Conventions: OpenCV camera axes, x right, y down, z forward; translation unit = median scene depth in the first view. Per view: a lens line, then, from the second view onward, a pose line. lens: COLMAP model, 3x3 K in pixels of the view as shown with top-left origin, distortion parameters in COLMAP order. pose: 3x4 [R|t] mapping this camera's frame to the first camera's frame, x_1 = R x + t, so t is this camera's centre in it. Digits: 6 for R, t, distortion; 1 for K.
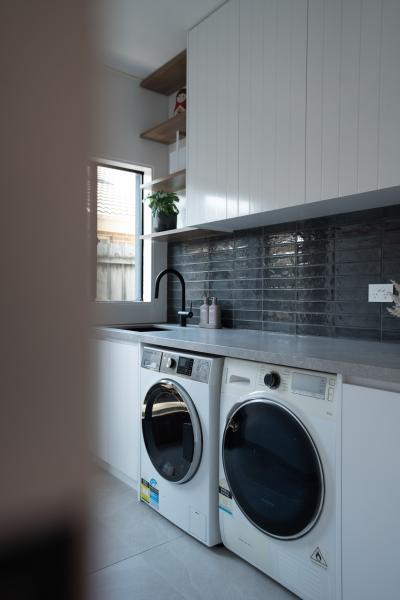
lens RADIAL K [[464.7, 0, 200.0], [0, 464.7, 300.0], [0, 0, 1]] dist [-0.002644, 0.000316]
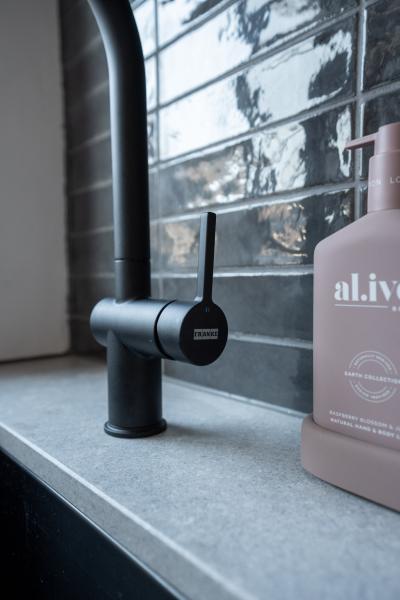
lens RADIAL K [[464.7, 0, 200.0], [0, 464.7, 300.0], [0, 0, 1]] dist [-0.002644, 0.000316]
pose [[0.998651, -0.018093, 0.048676, -0.026450], [0.016414, 0.999264, 0.034661, 0.020551], [-0.049267, -0.033816, 0.998213, 0.893012]]
